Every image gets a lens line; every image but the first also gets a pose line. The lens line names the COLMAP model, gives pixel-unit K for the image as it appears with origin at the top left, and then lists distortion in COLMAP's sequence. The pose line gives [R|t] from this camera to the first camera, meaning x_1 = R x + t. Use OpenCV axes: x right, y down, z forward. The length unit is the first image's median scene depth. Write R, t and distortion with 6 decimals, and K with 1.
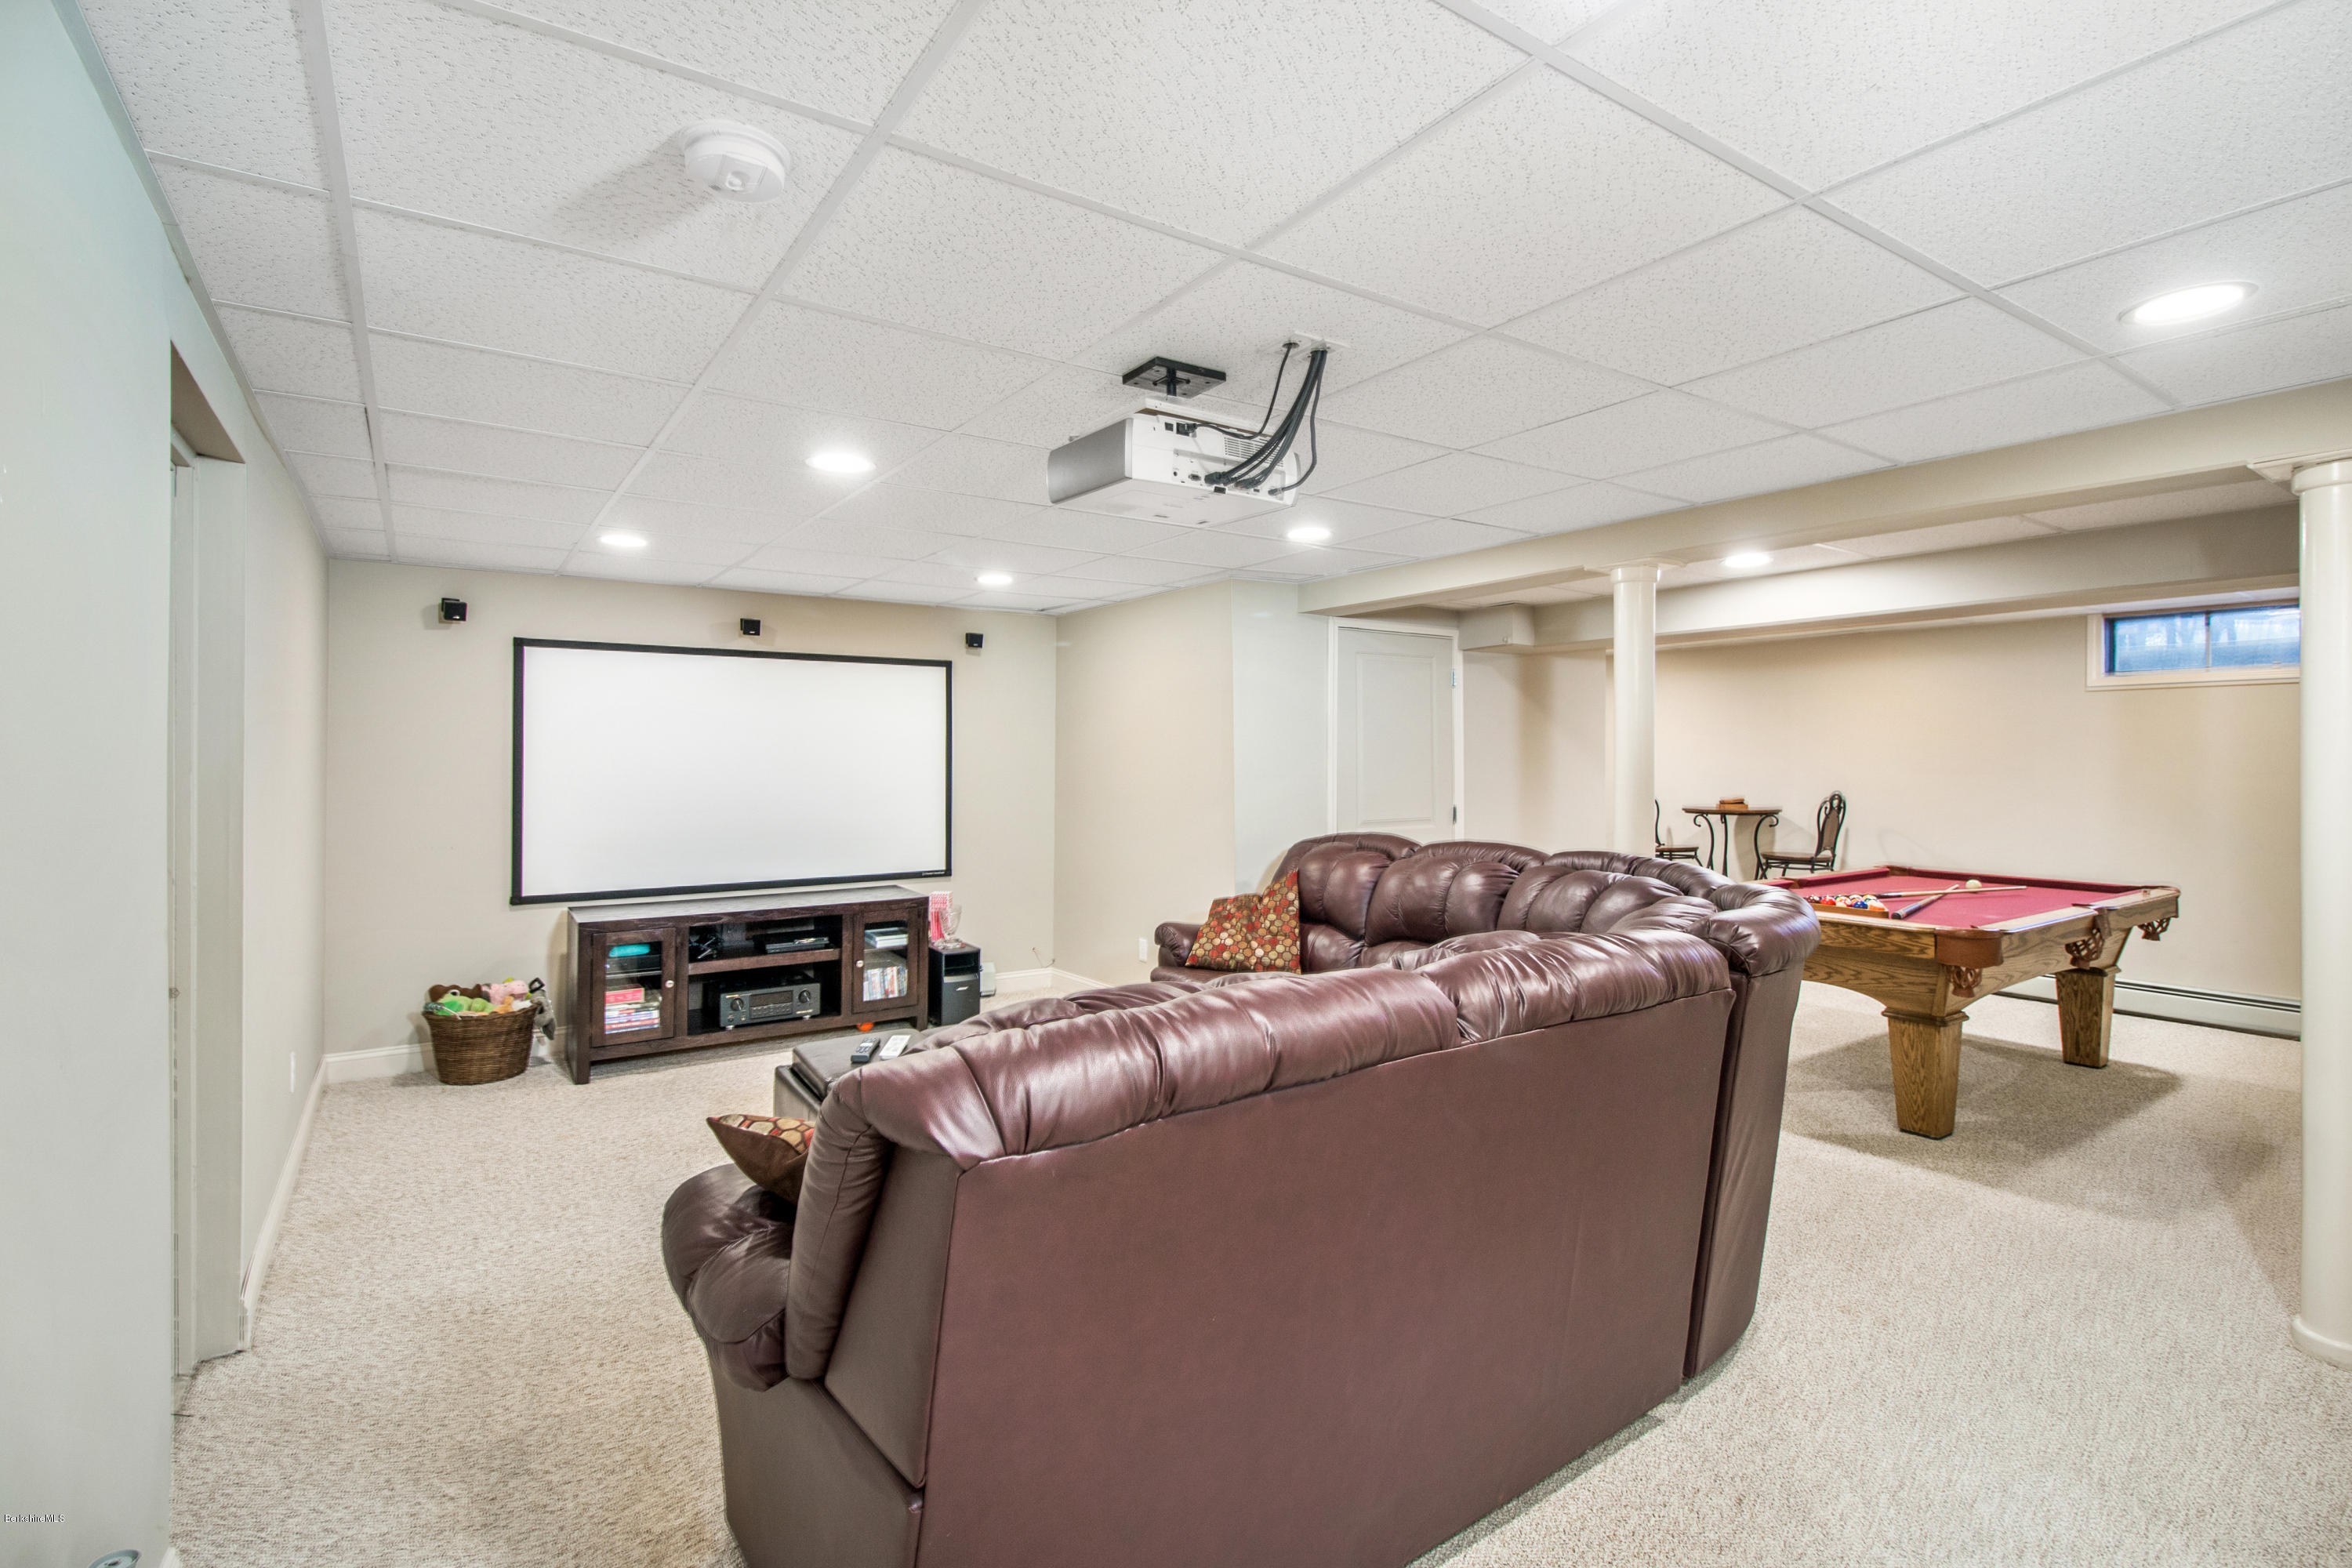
lens RADIAL K [[1085.7, 0, 1165.8], [0, 1085.7, 757.1], [0, 0, 1]] dist [0.011064, -0.000627]
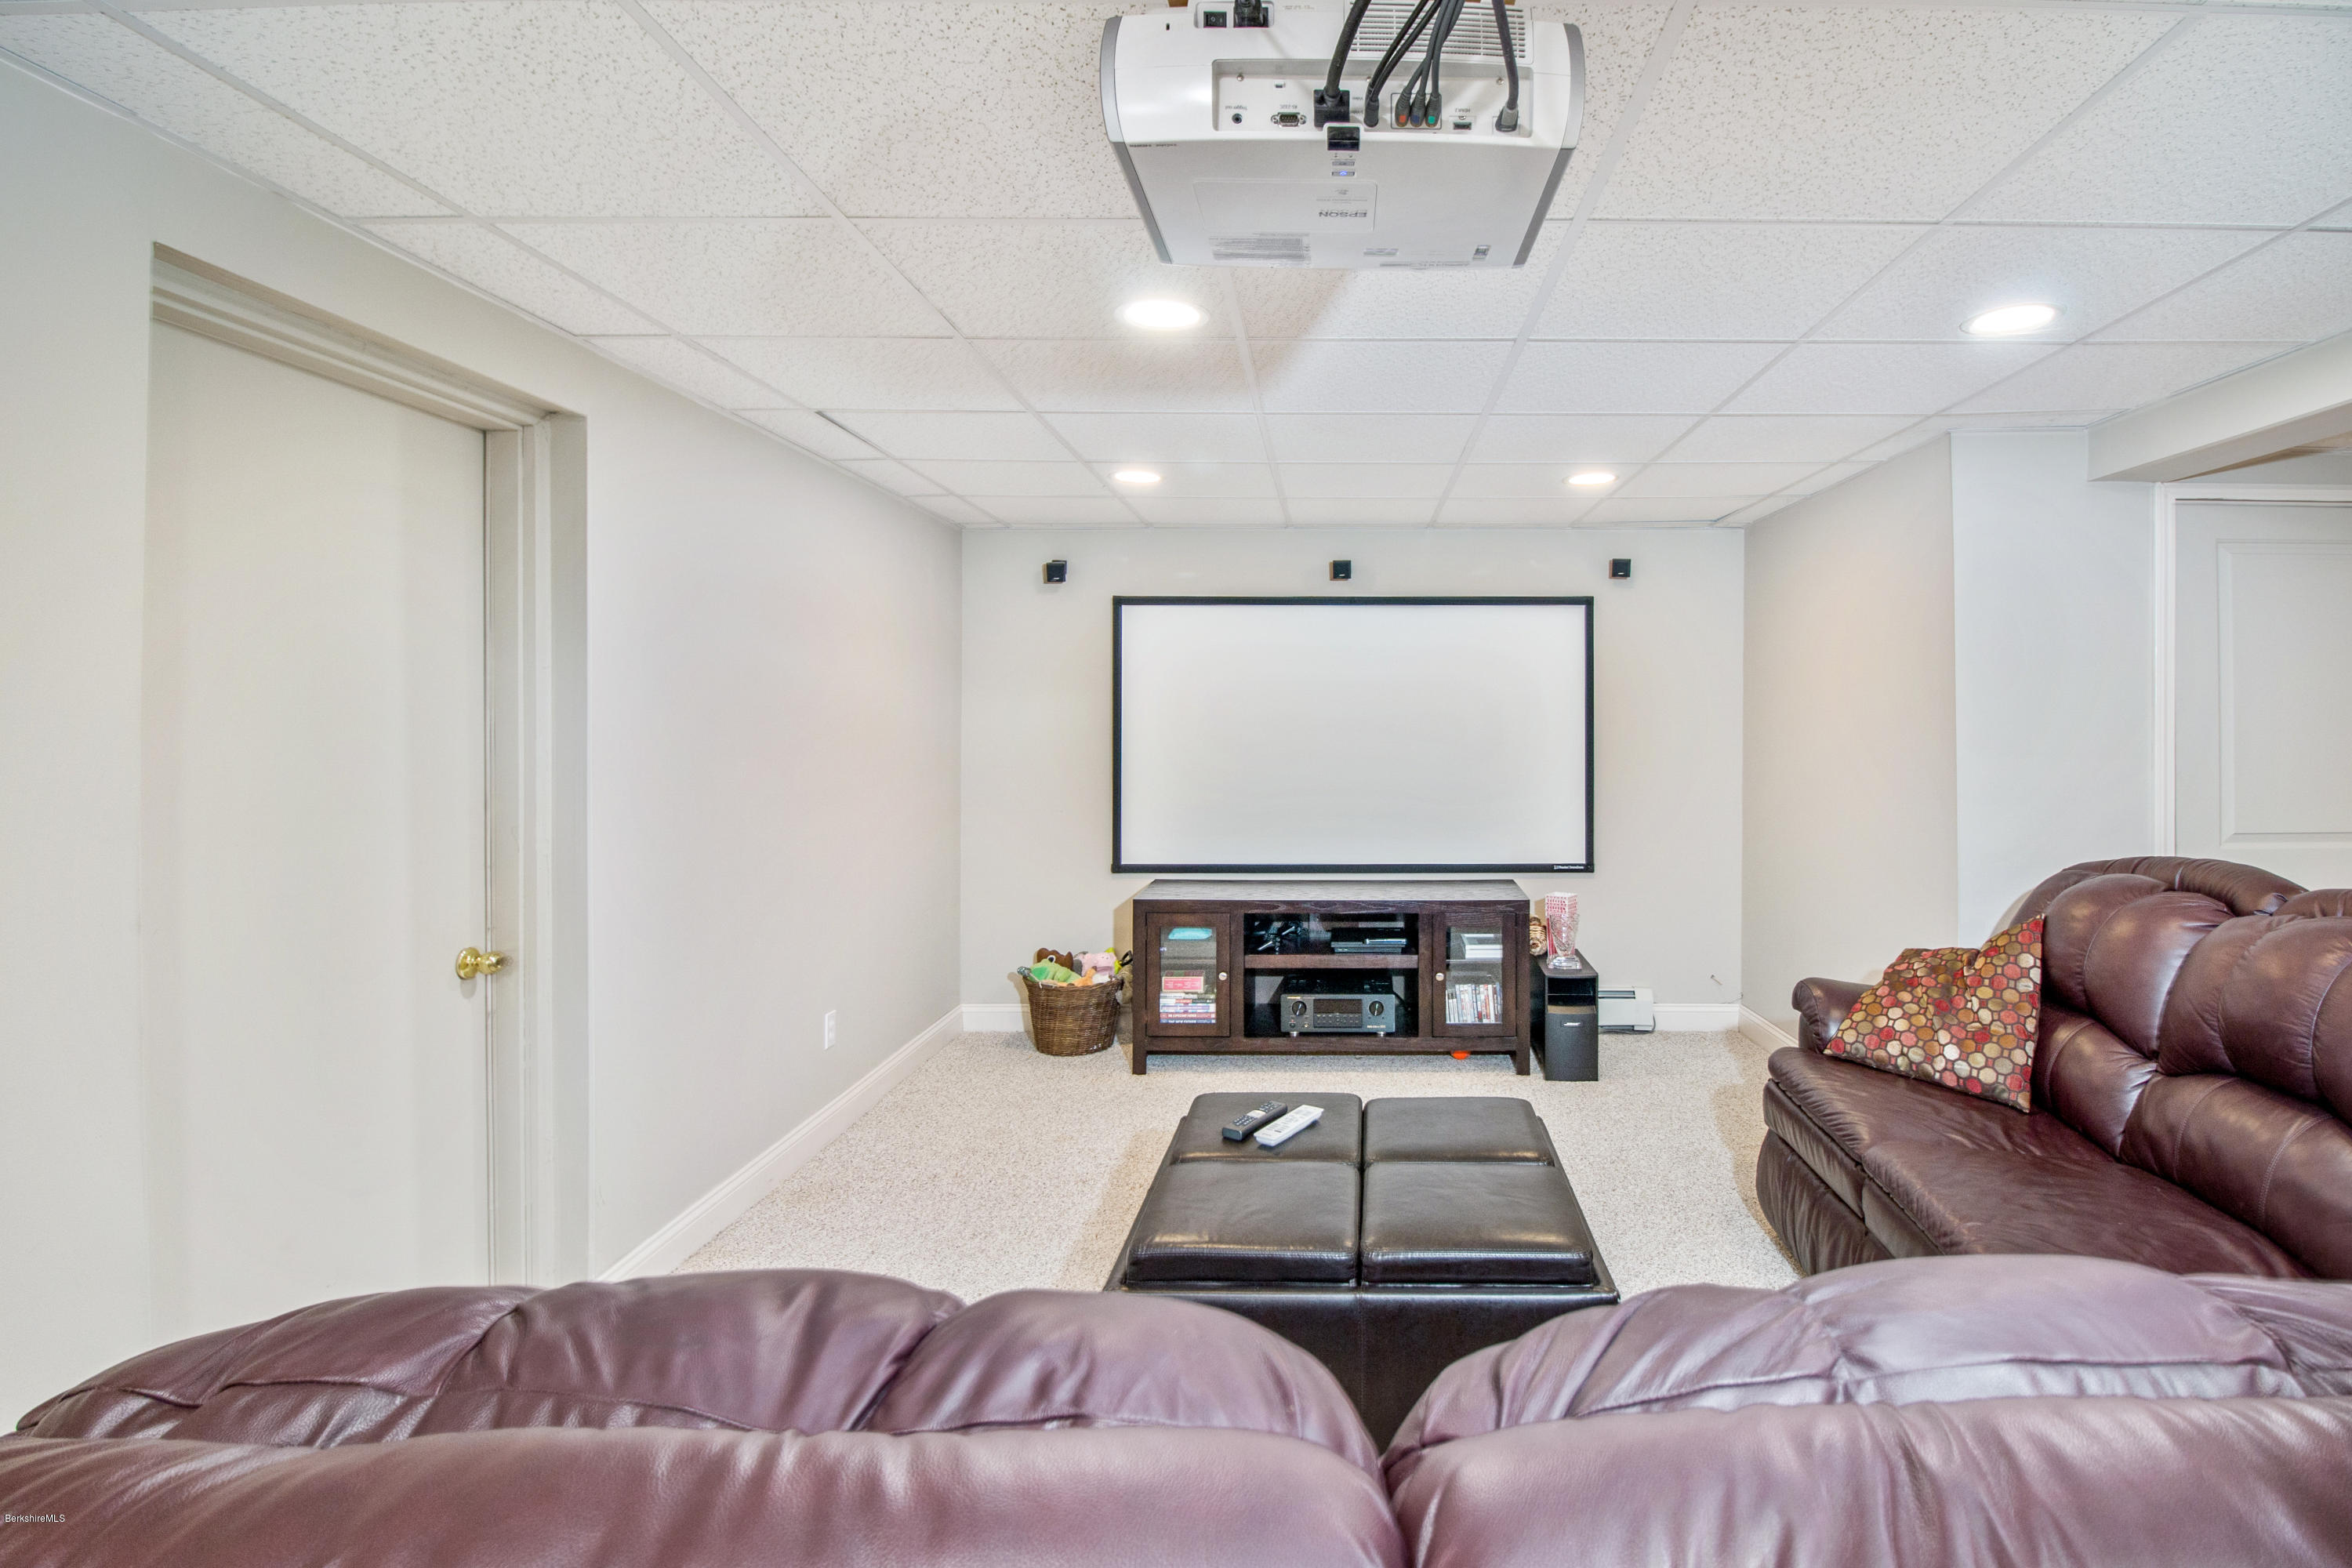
lens RADIAL K [[1246.7, 0, 1176.4], [0, 1246.7, 723.0], [0, 0, 1]] dist [0.000196, -0.012629]
pose [[0.835062, 0.002555, -0.550150, 0.081424], [-0.000988, 0.999995, 0.003145, -0.000963], [0.550155, -0.002082, 0.835060, 0.155976]]
